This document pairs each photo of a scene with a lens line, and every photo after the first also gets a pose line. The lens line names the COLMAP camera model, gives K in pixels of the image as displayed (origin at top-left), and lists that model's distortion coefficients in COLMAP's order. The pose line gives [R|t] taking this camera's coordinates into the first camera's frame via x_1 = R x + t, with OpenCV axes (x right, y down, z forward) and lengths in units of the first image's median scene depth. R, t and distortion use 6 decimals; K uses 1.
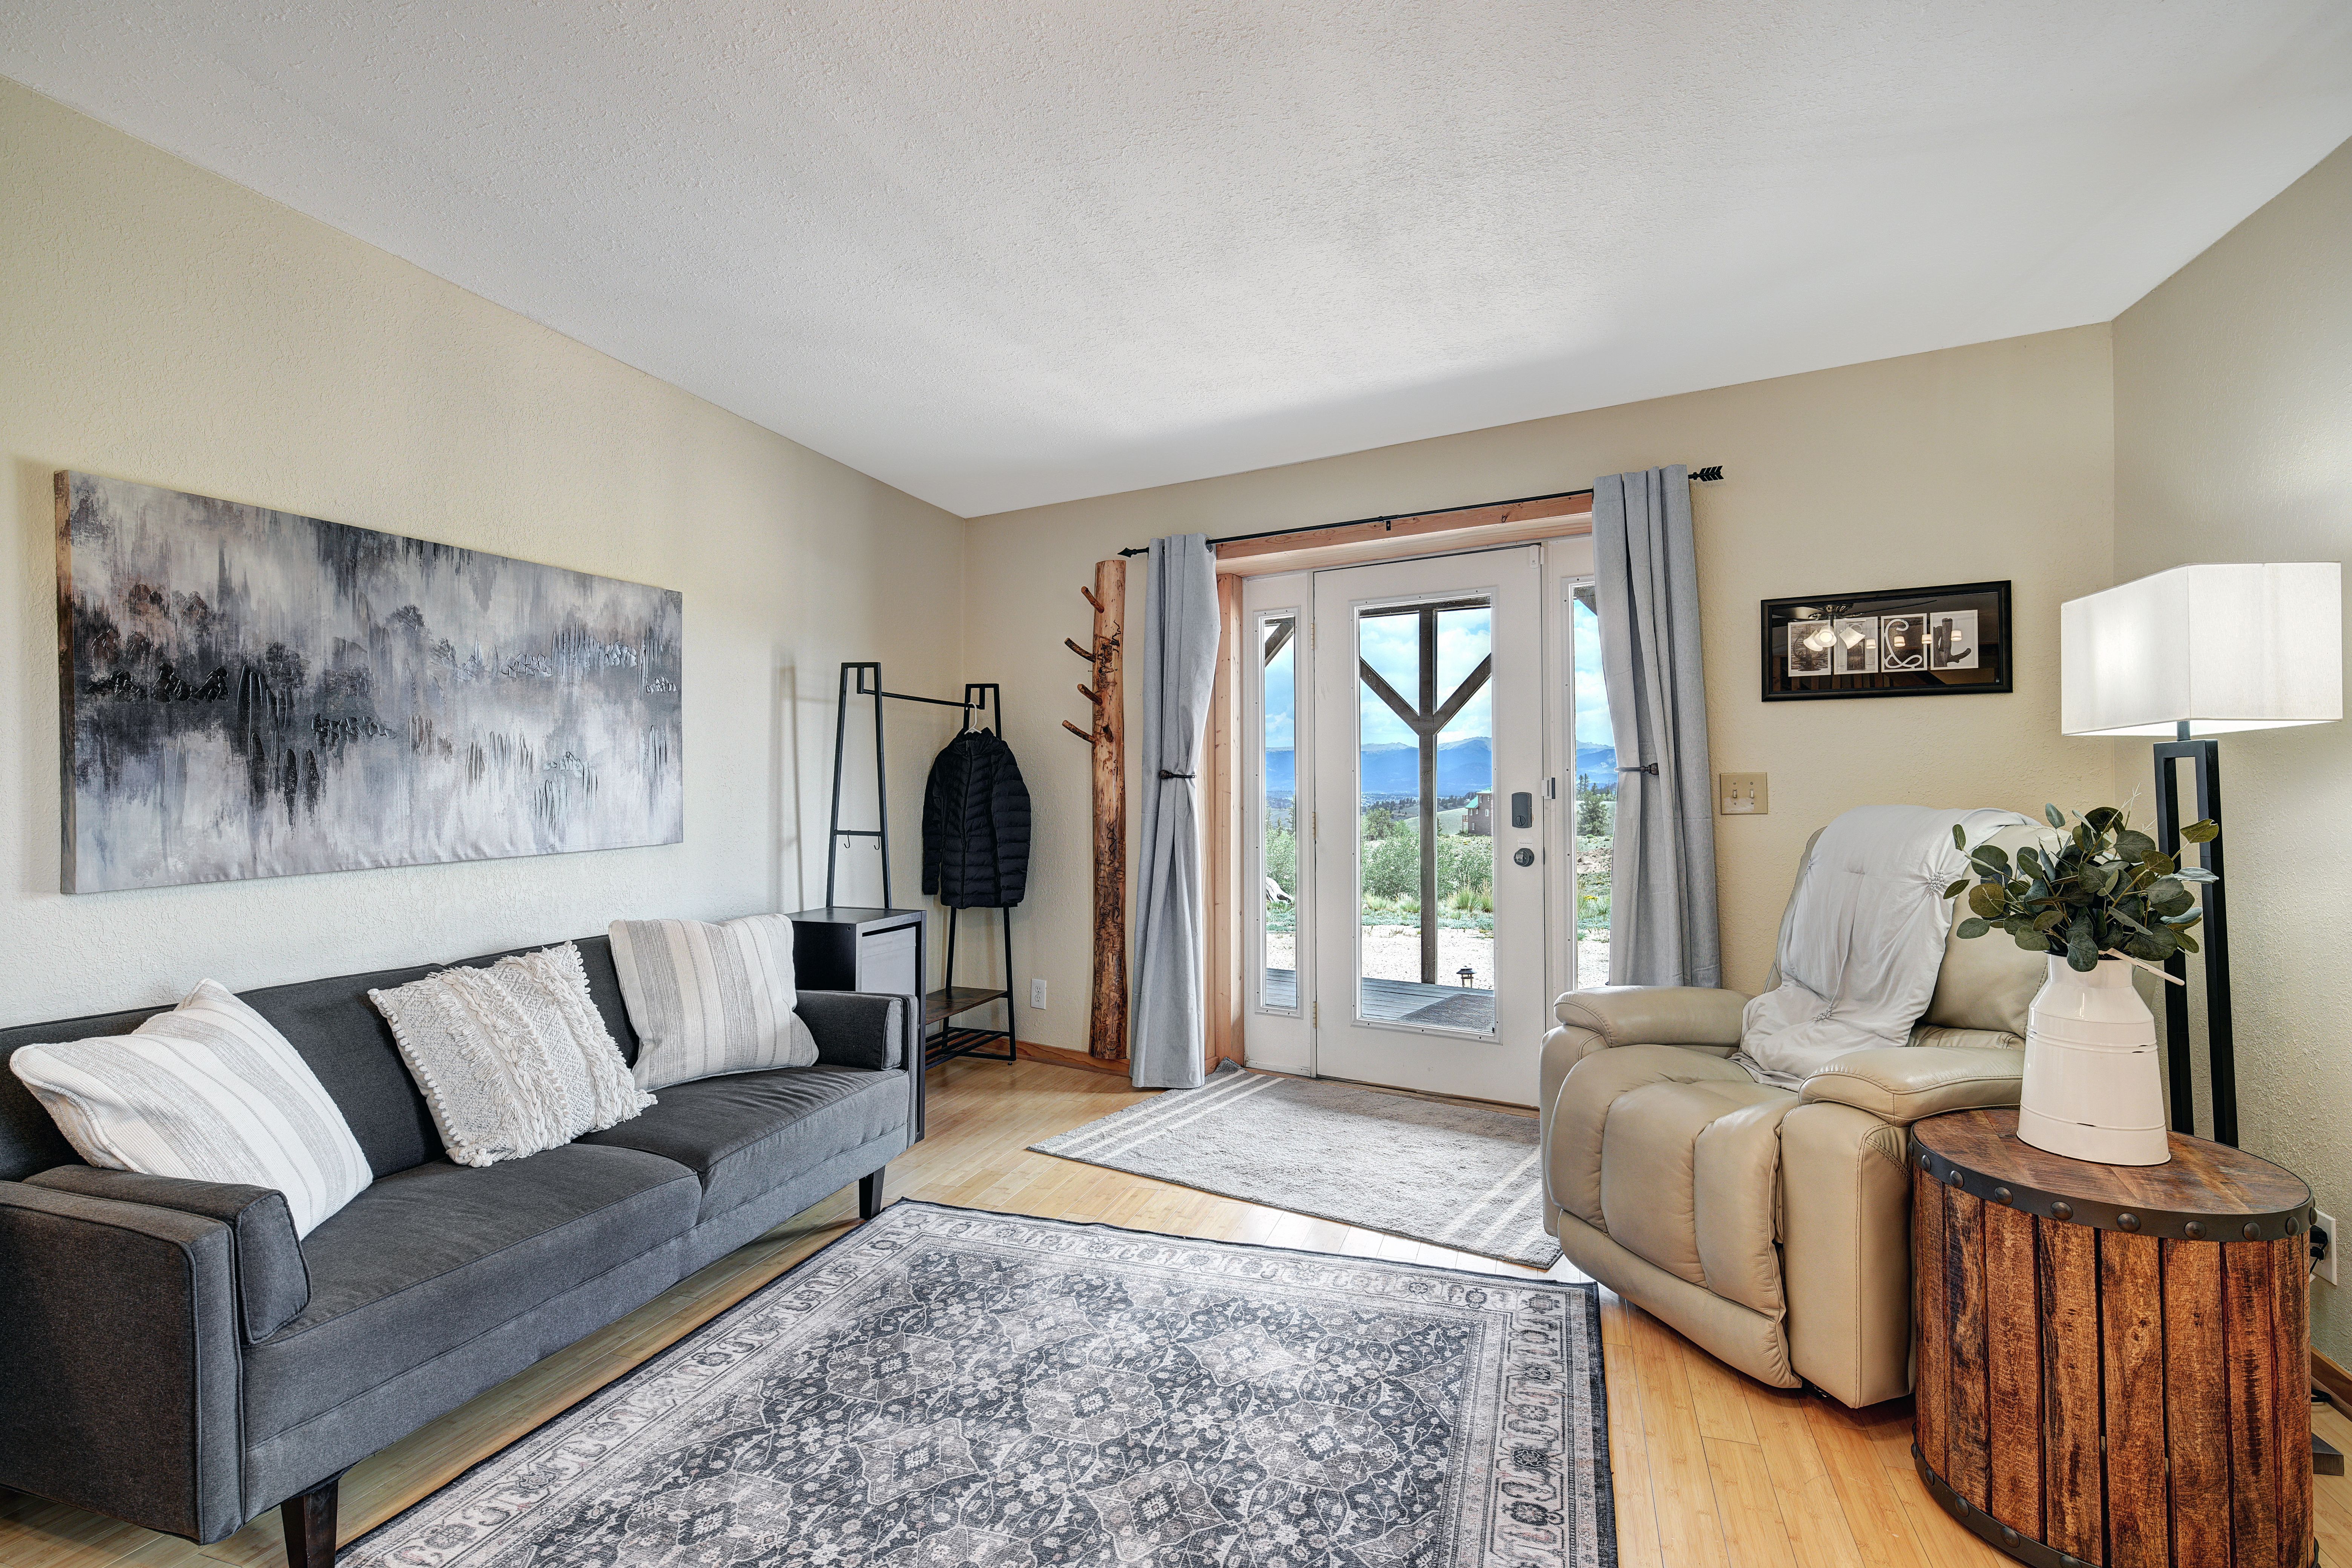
lens RADIAL K [[1166.9, 0, 1176.0], [0, 1166.9, 784.0], [0, 0, 1]] dist [-0.002742, -0.000021]
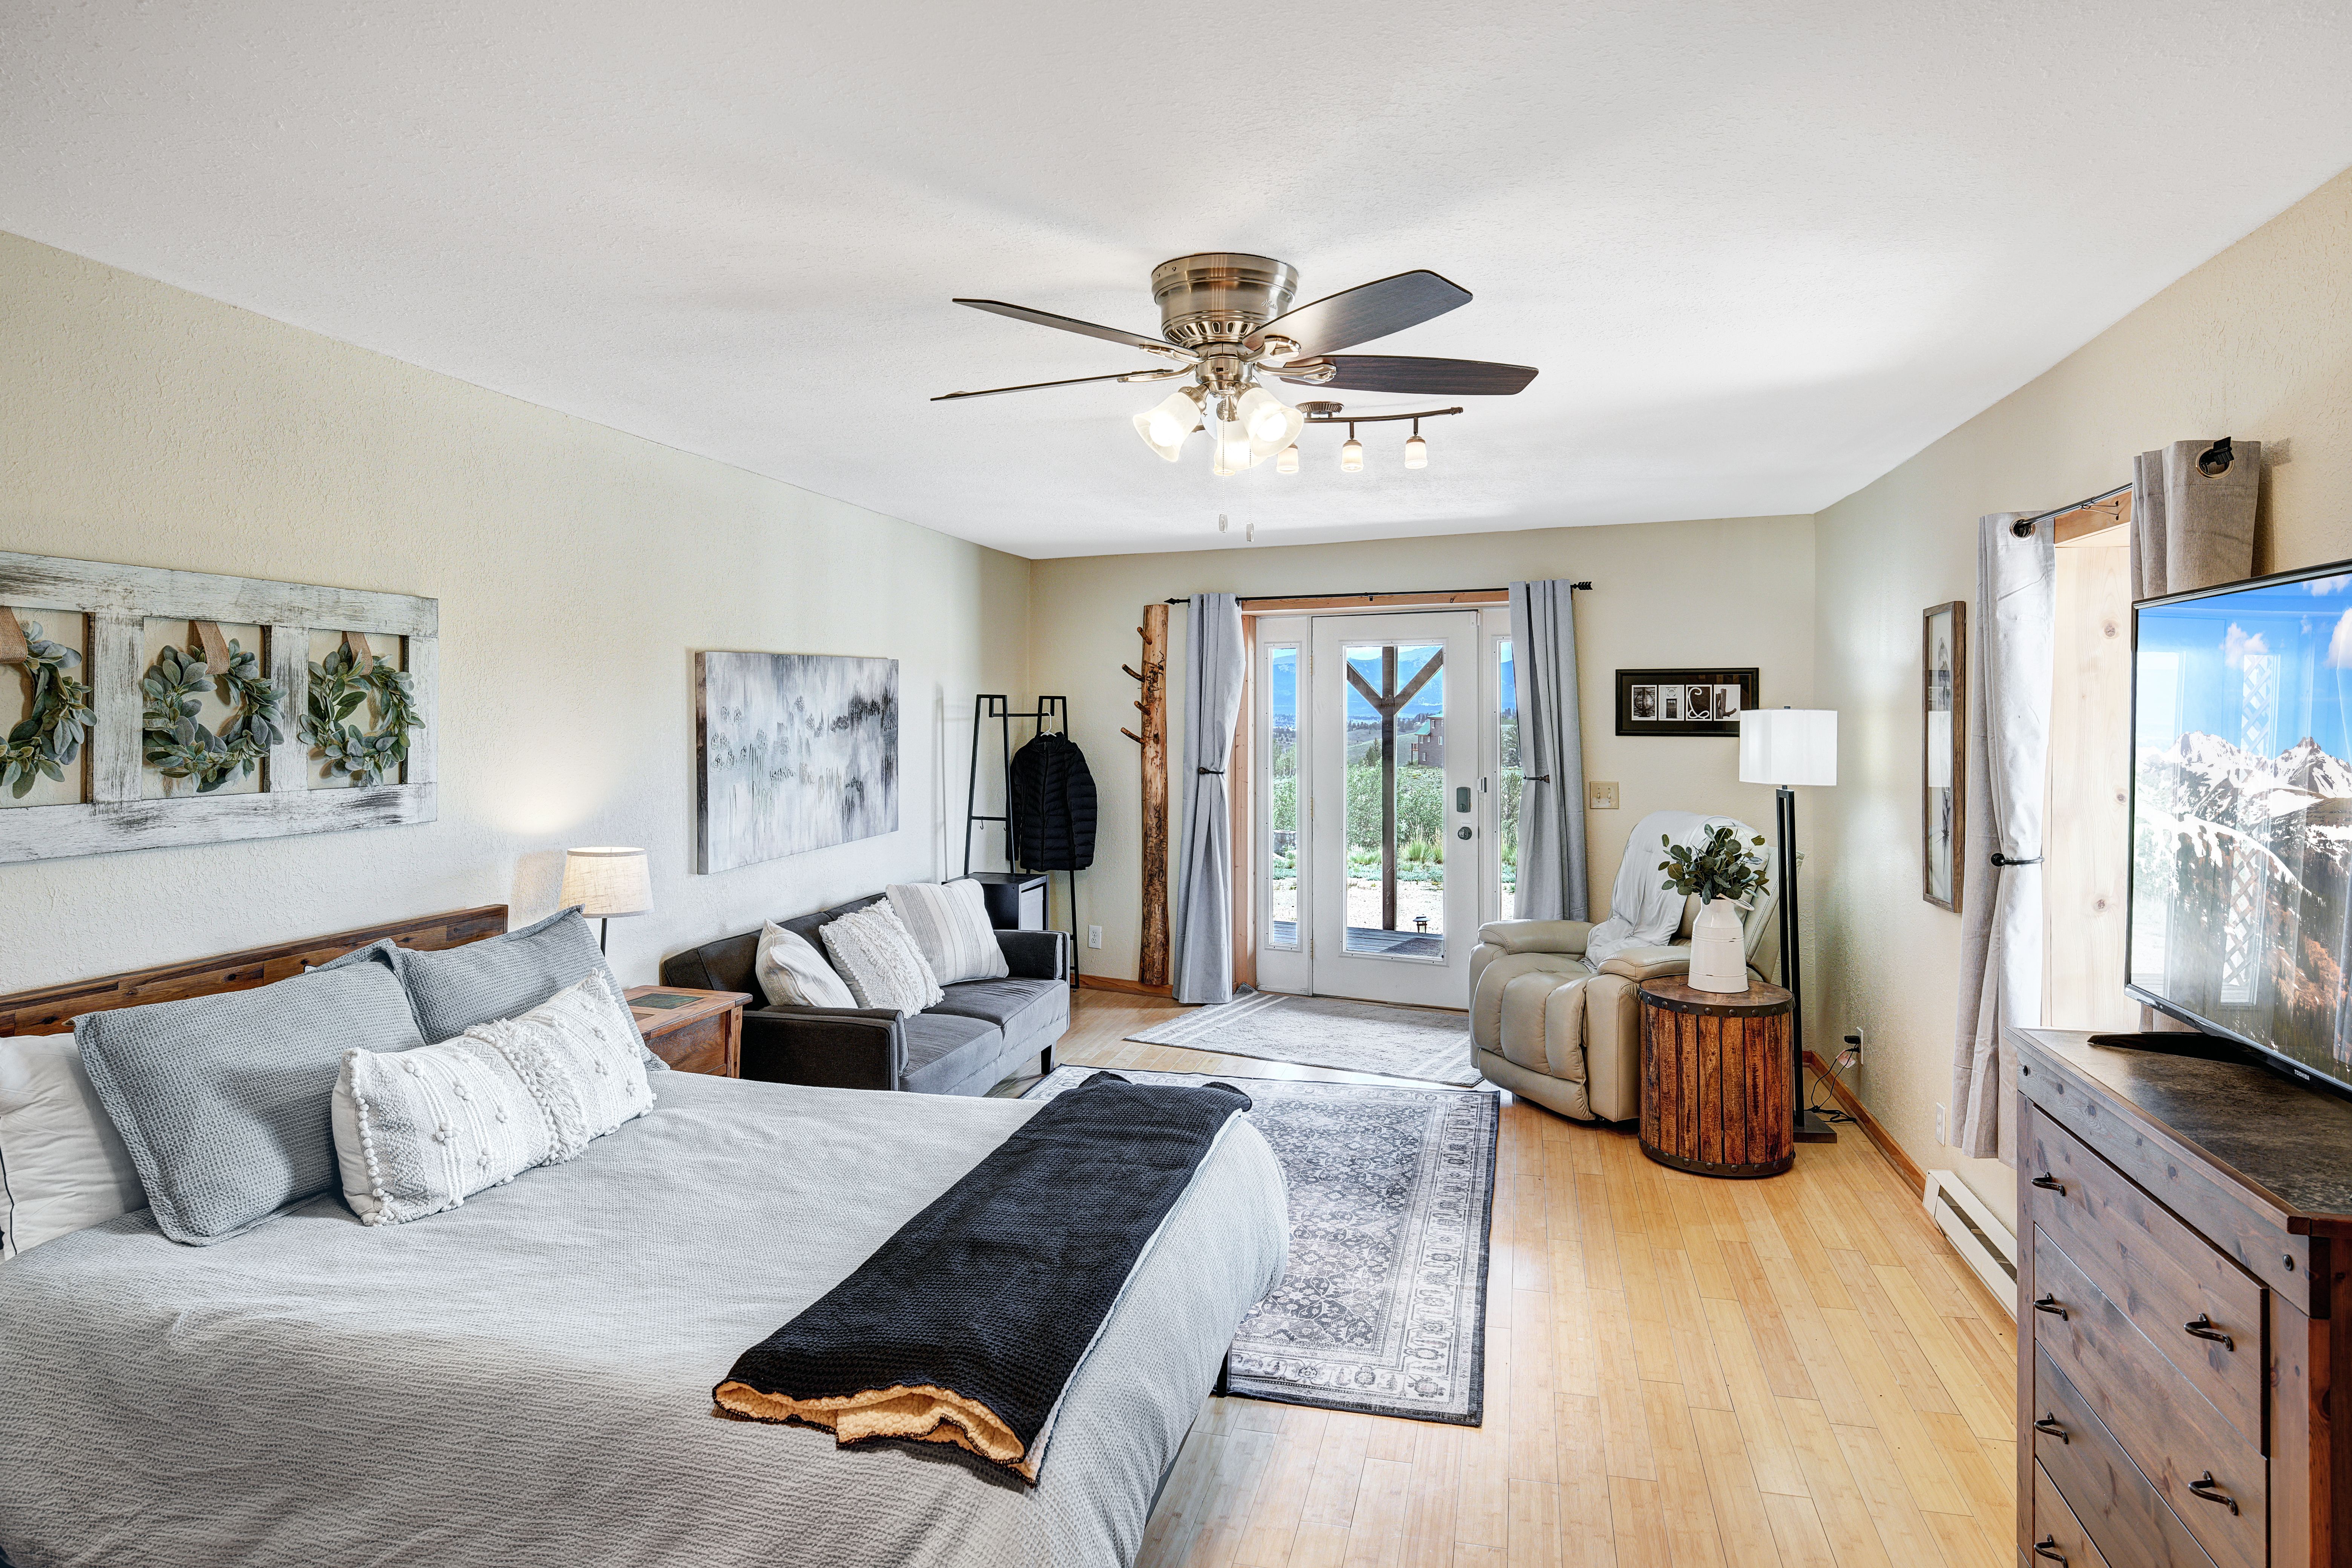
lens RADIAL K [[1442.2, 0, 1172.1], [0, 1442.2, 730.6], [0, 0, 1]] dist [-0.001717, 0.000059]
pose [[0.997084, 0.000621, 0.076312, -0.188293], [-0.002118, 0.999807, 0.019541, -0.095457], [-0.076285, -0.019646, 0.996893, -0.712303]]
